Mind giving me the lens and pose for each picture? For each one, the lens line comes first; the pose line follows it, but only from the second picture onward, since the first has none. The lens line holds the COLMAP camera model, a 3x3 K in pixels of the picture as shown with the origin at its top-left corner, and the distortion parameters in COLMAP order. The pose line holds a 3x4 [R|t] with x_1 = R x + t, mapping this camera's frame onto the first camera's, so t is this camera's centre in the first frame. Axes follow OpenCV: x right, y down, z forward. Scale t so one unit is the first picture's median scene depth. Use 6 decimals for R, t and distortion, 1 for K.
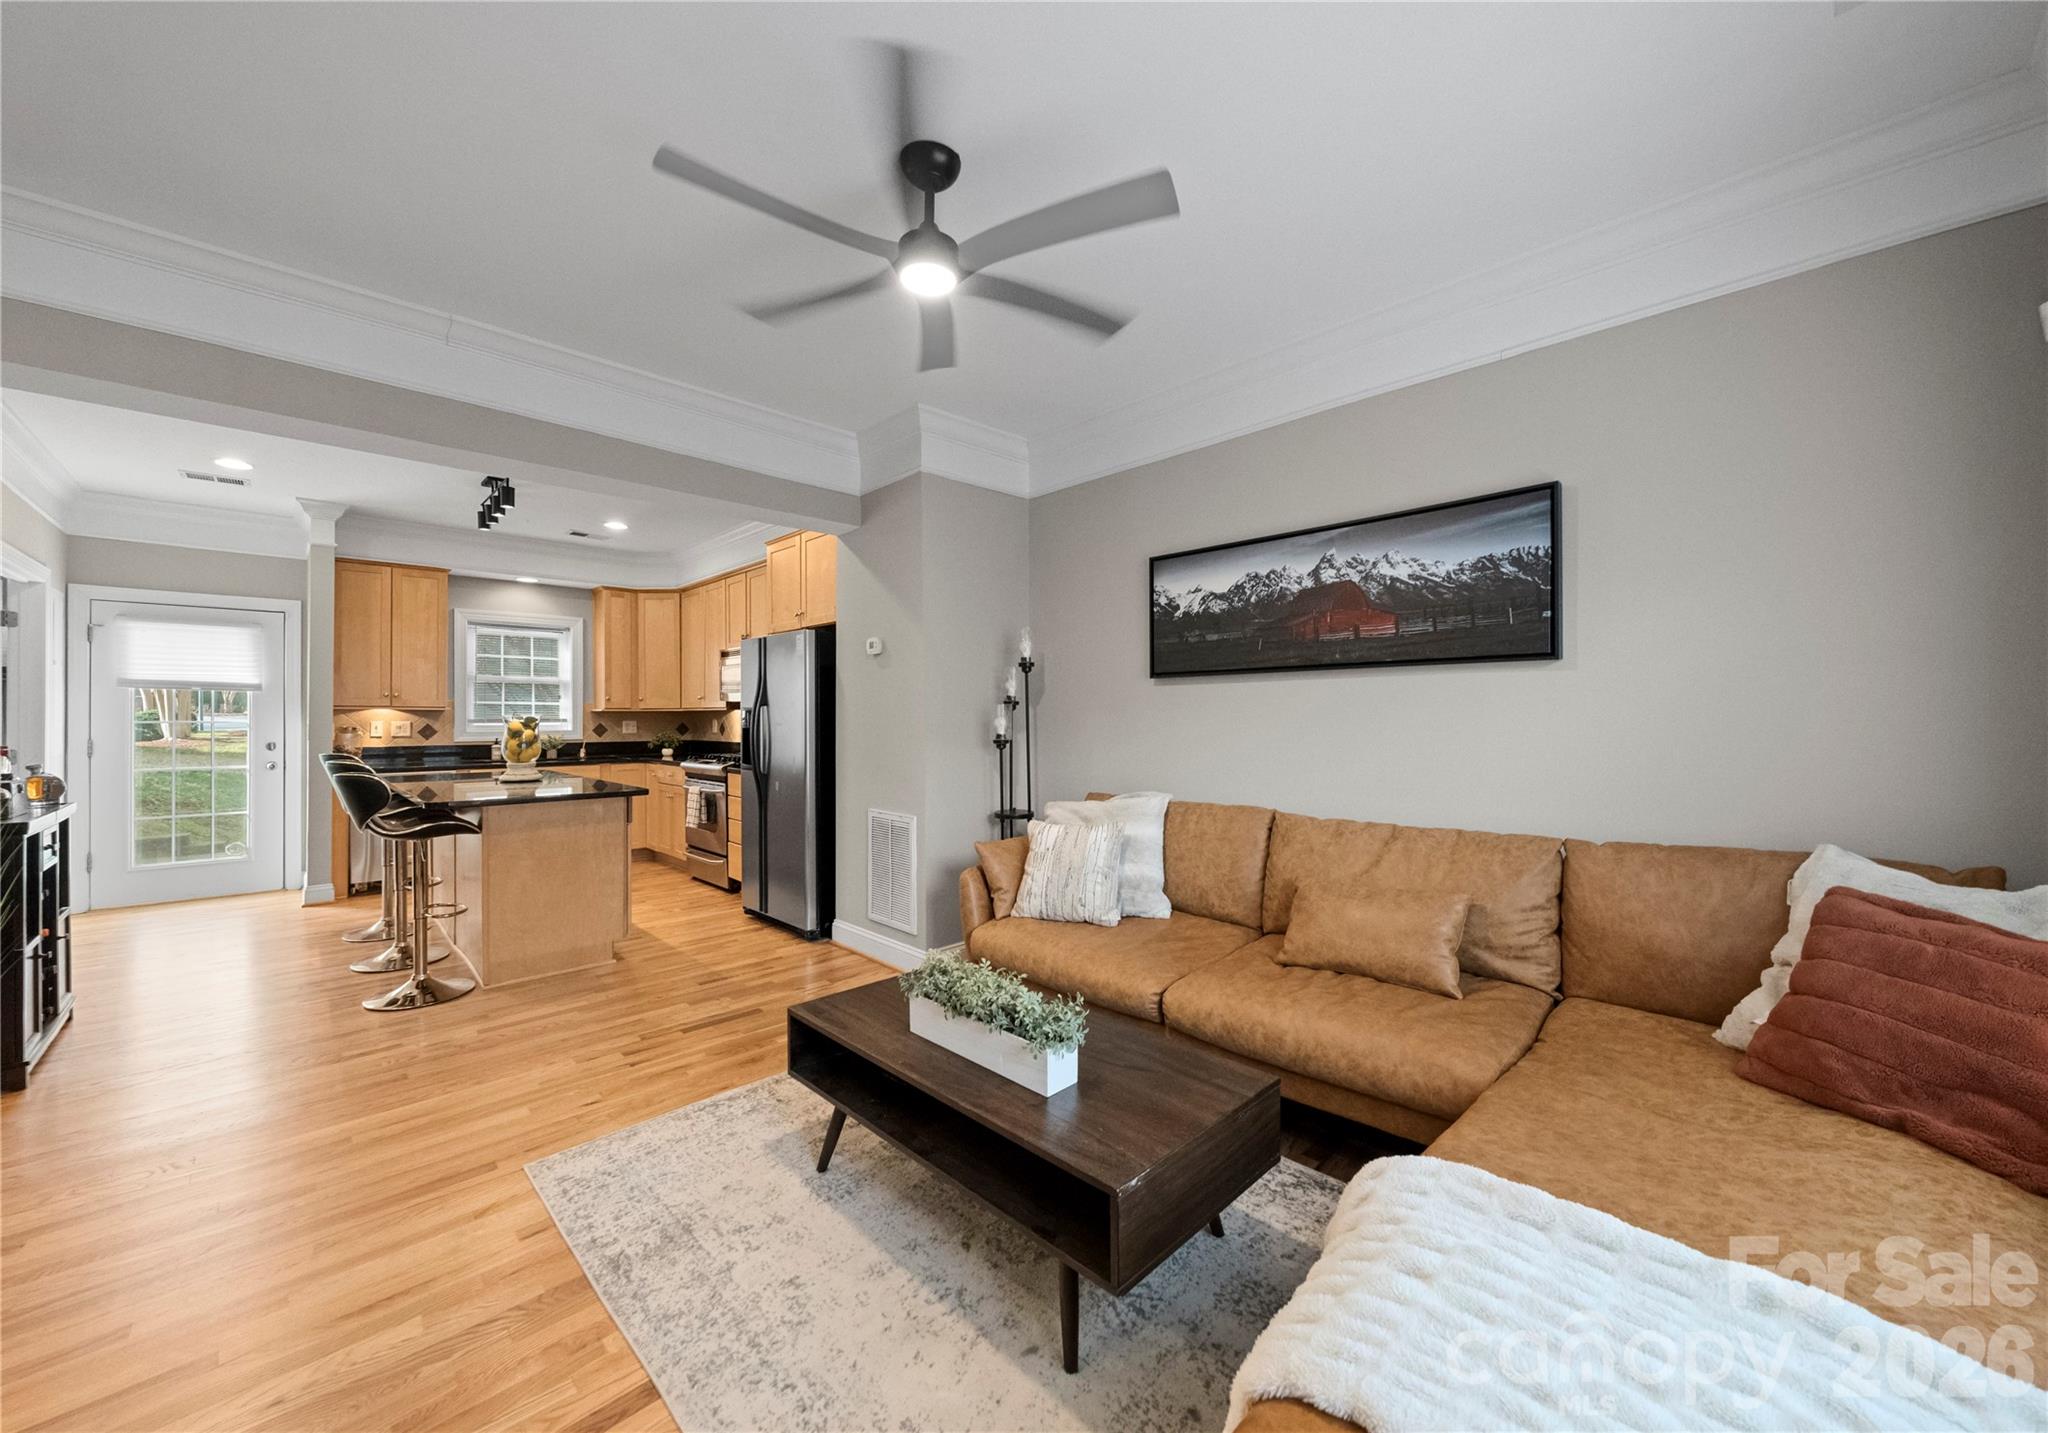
lens RADIAL K [[763.8, 0, 1002.3], [0, 763.8, 670.6], [0, 0, 1]] dist [-0.001709, -0.000346]
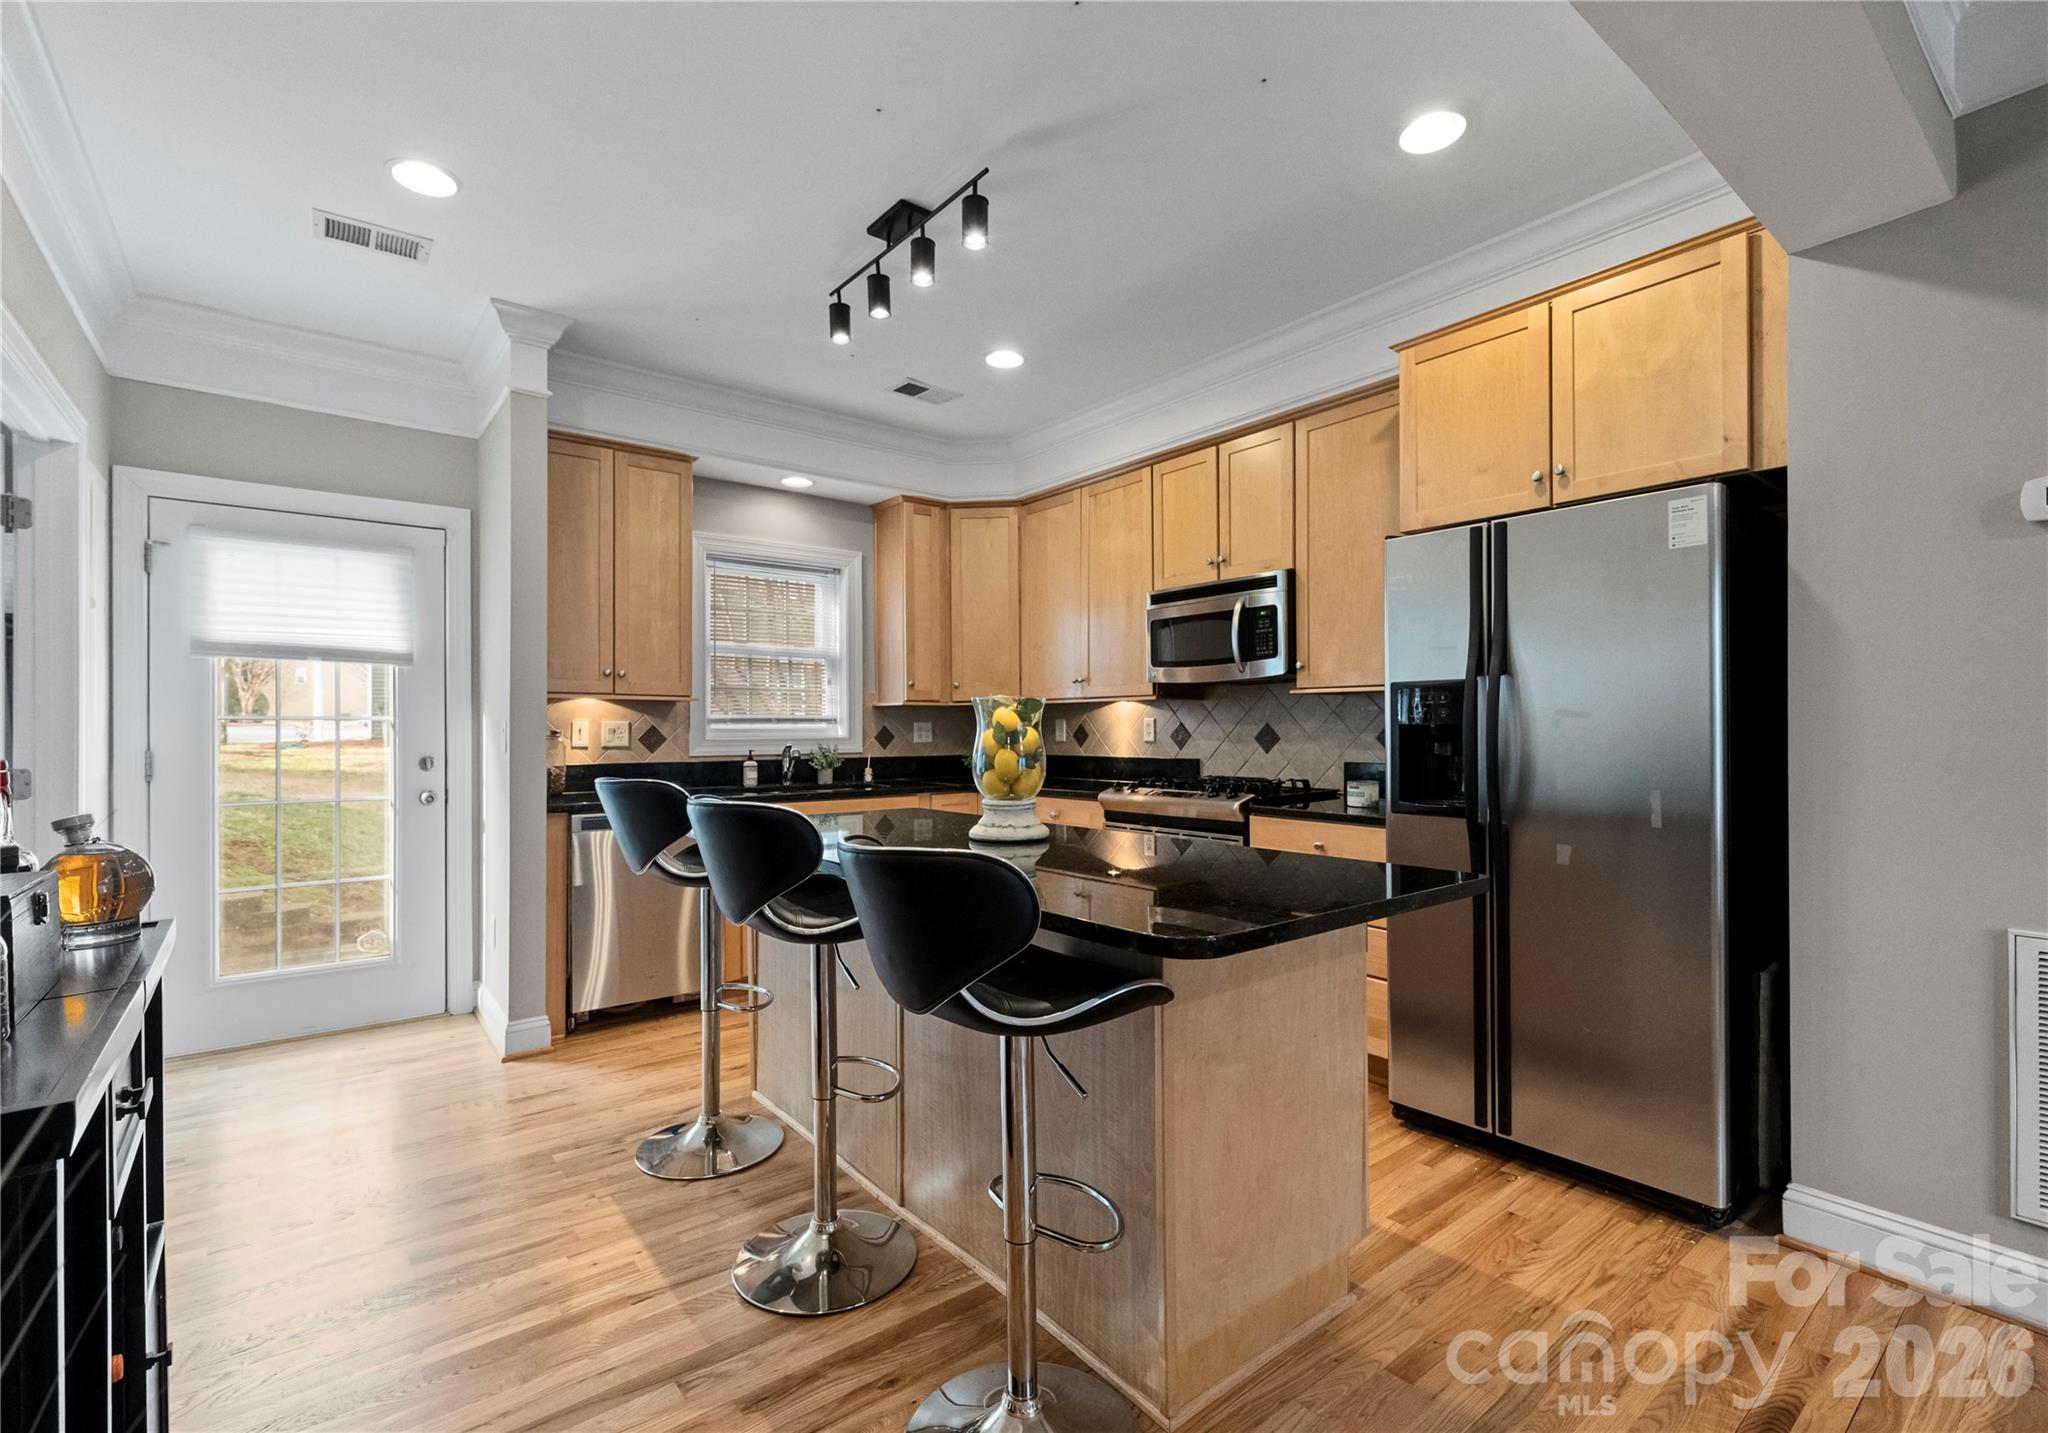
lens RADIAL K [[889.2, 0, 959.2], [0, 889.2, 680.3], [0, 0, 1]] dist [-0.000261, -0.001461]
pose [[0.995044, -0.005259, -0.099296, -0.451343], [0.006002, 0.999956, 0.007182, 0.031722], [0.099254, -0.007743, 0.995032, 0.343327]]
